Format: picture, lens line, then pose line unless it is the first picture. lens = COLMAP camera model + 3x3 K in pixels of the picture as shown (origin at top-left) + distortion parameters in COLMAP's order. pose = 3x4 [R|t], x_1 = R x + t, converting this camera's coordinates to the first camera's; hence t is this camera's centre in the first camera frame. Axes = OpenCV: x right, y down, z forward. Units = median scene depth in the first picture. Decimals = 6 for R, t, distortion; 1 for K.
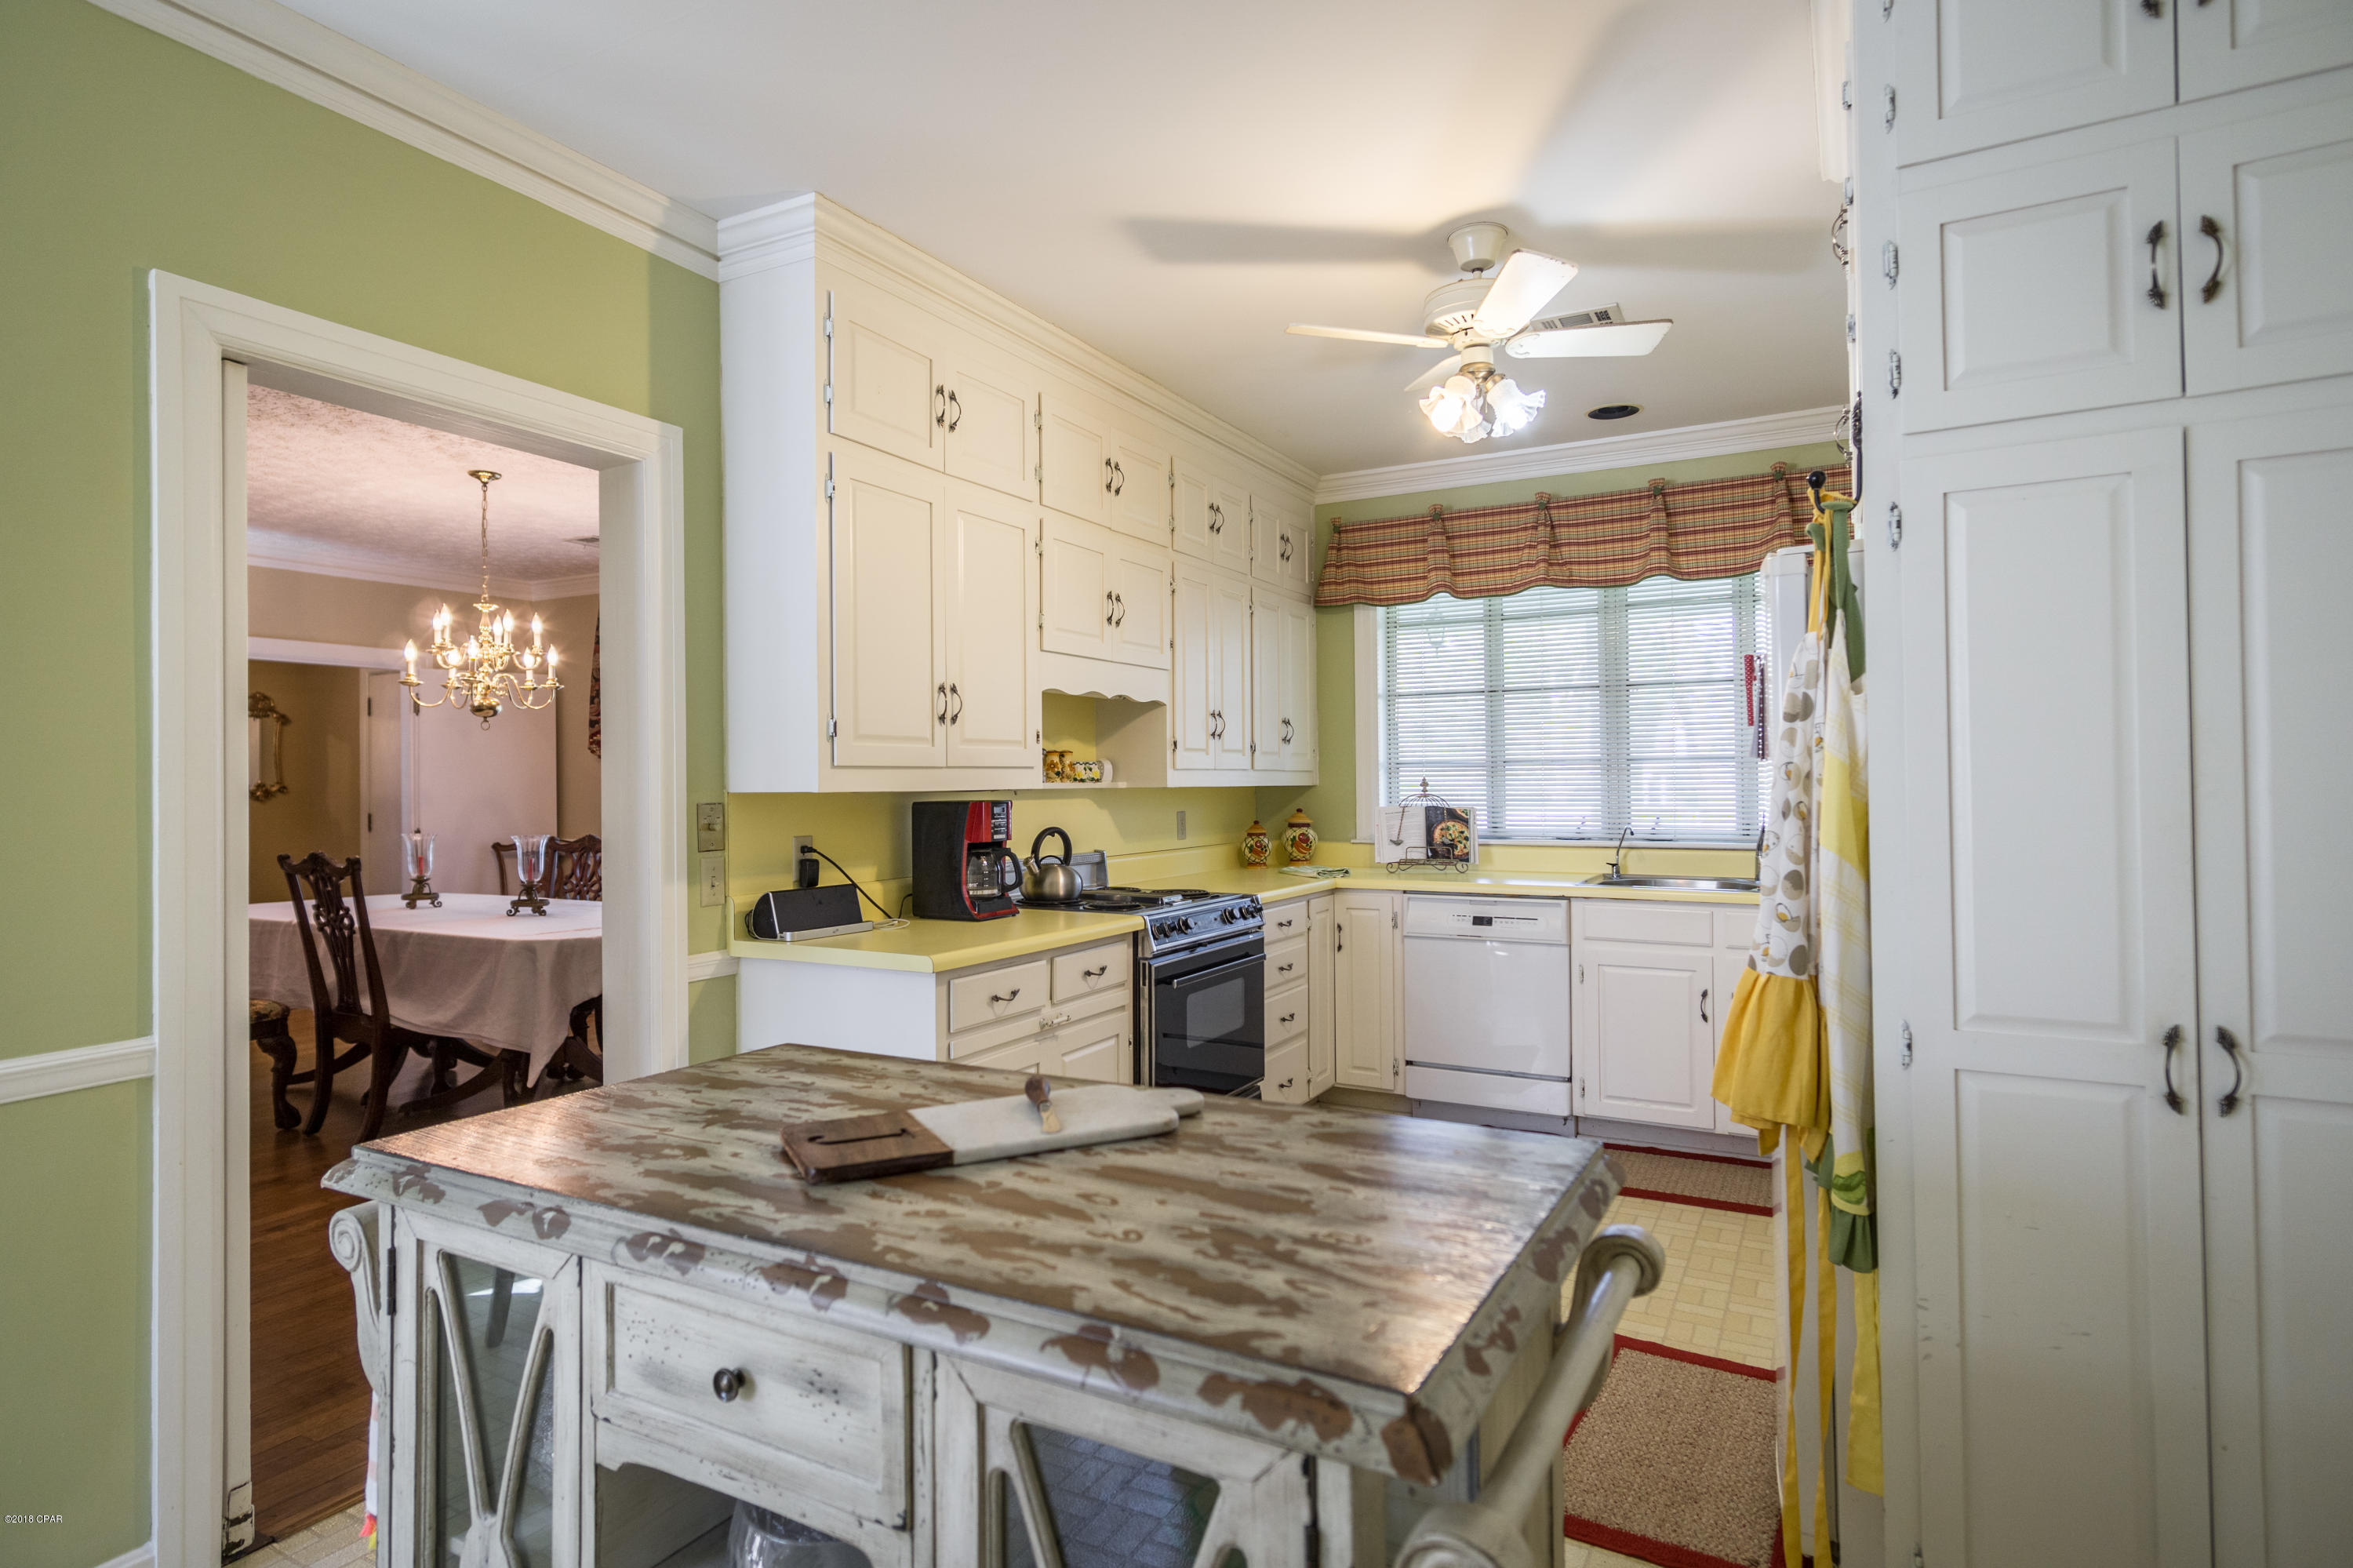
lens RADIAL K [[1241.2, 0, 1173.6], [0, 1241.2, 779.5], [0, 0, 1]] dist [0.003173, -0.003224]
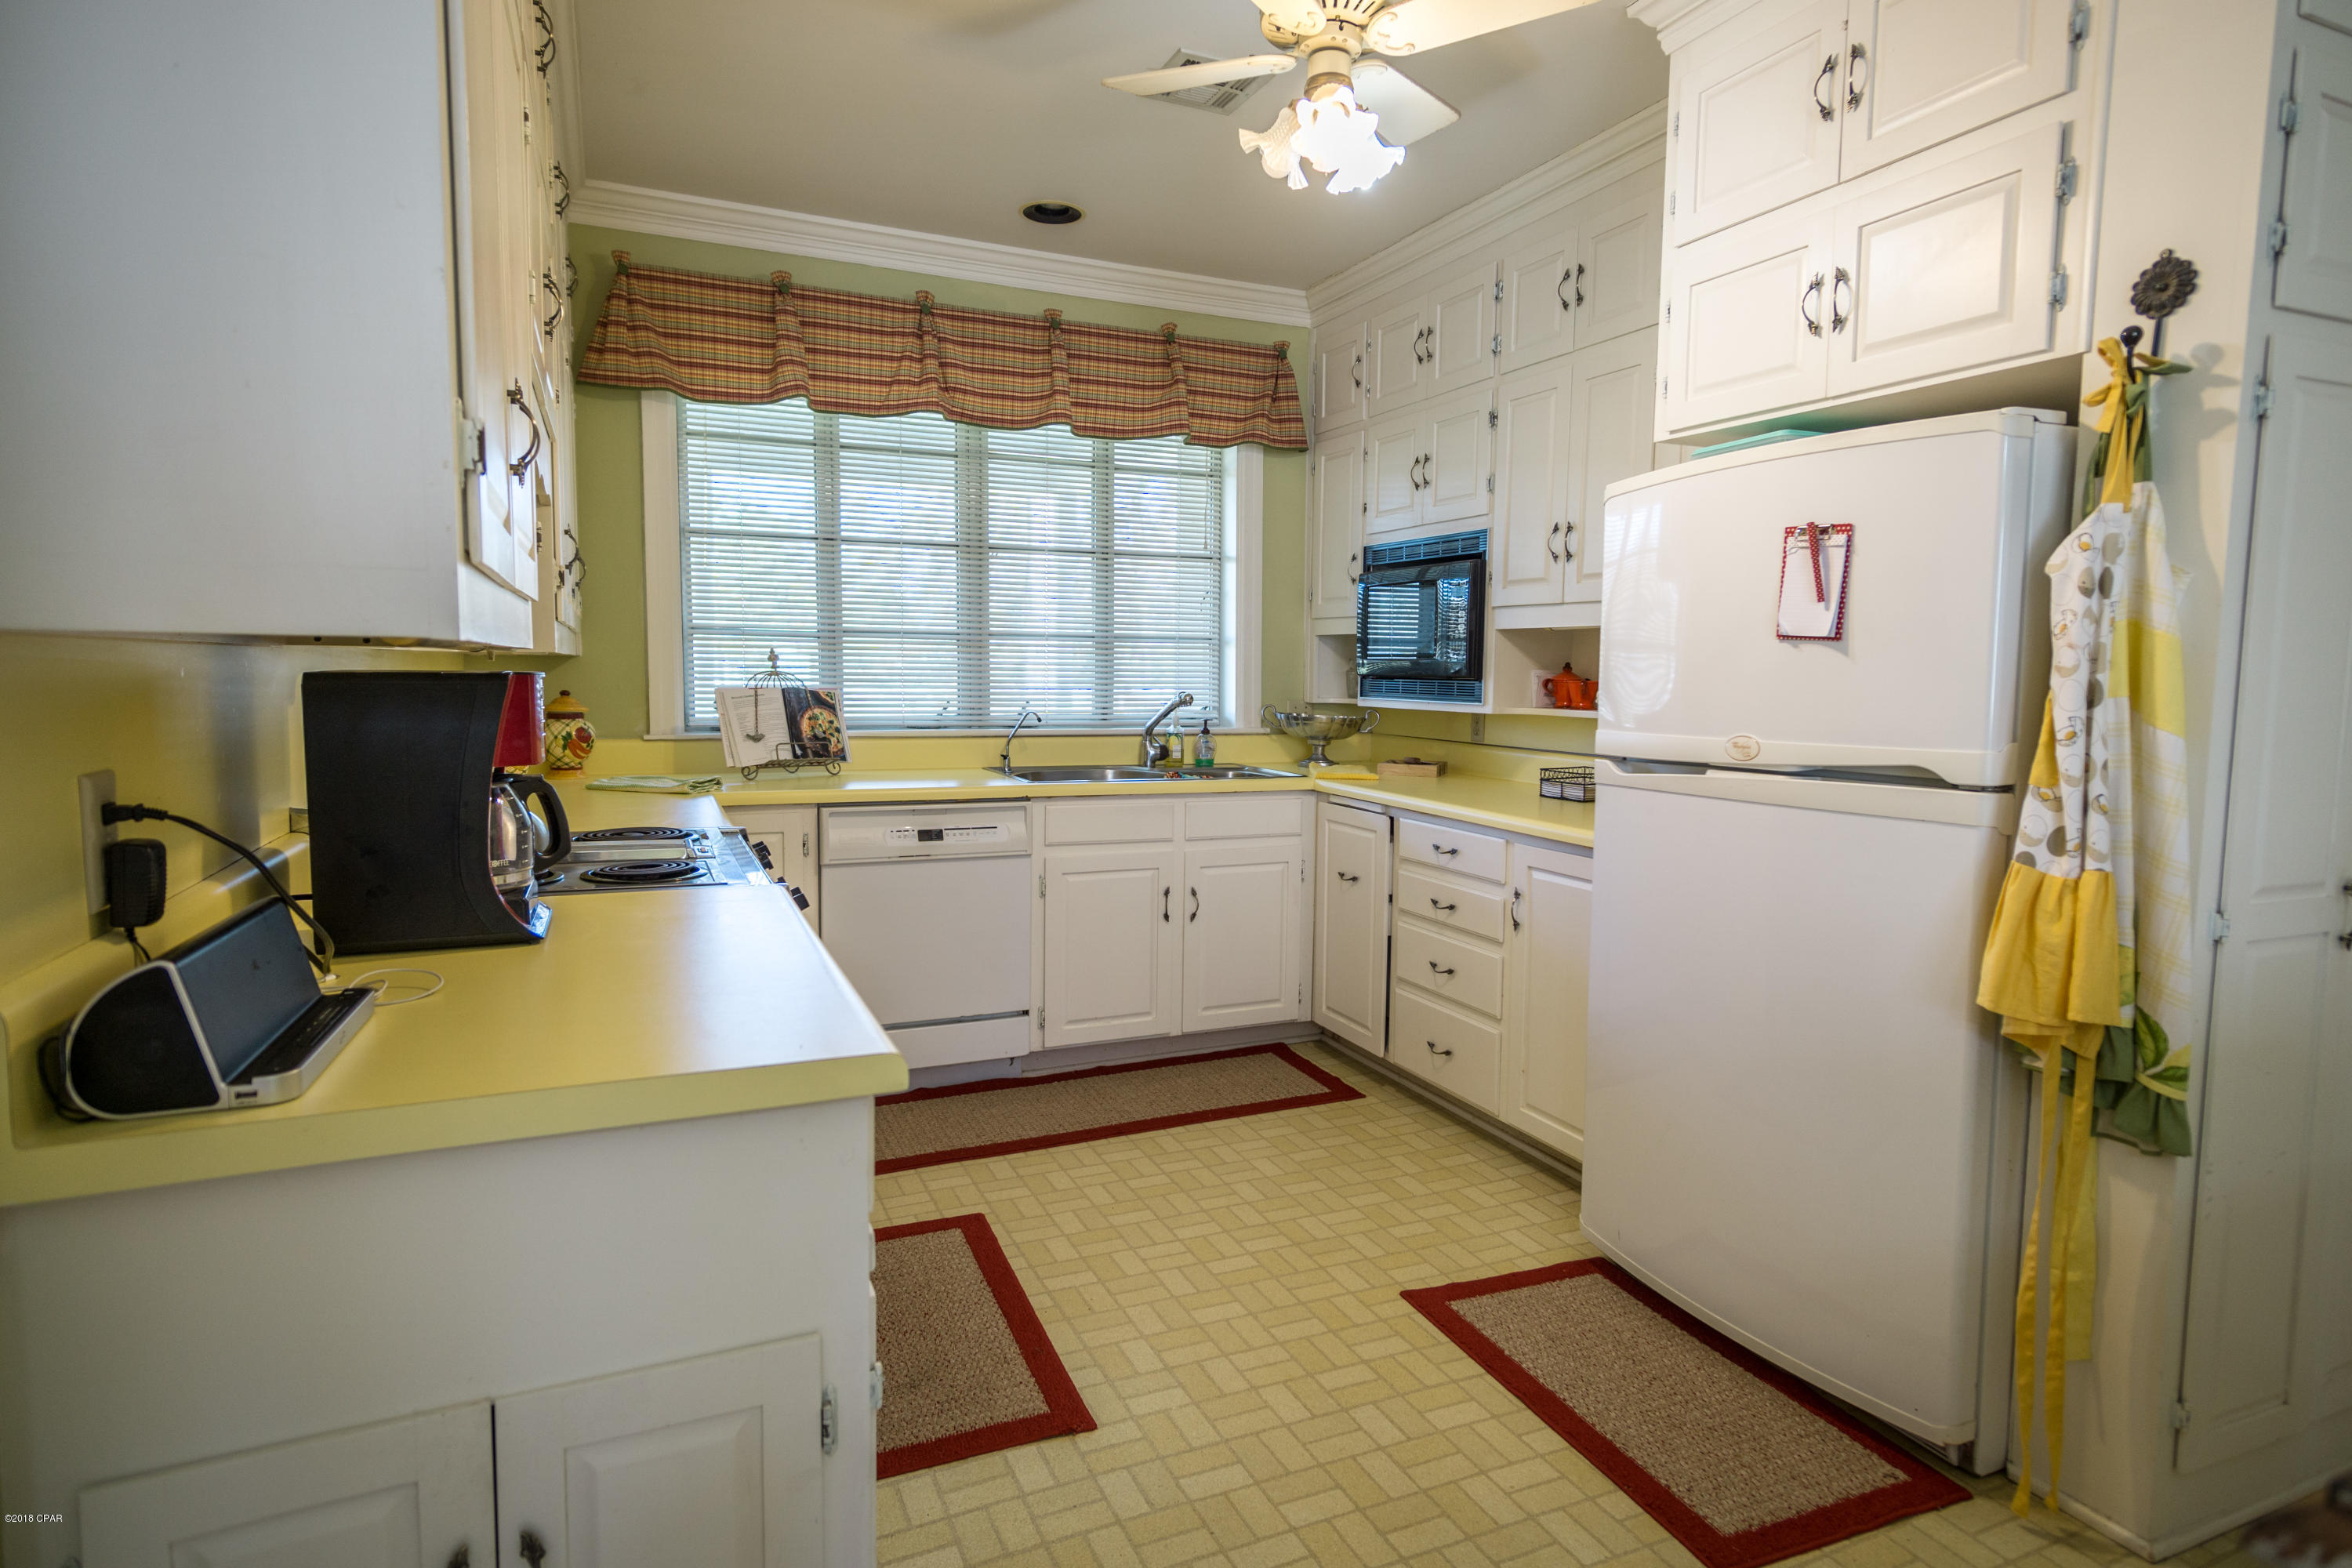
lens RADIAL K [[1240.6, 0, 1183.6], [0, 1240.6, 779.8], [0, 0, 1]] dist [0.003173, -0.003224]
pose [[0.604848, -0.055473, 0.794407, -0.245591], [-0.020374, 0.996166, 0.085073, 0.008480], [-0.796080, -0.067641, 0.601399, 0.364464]]
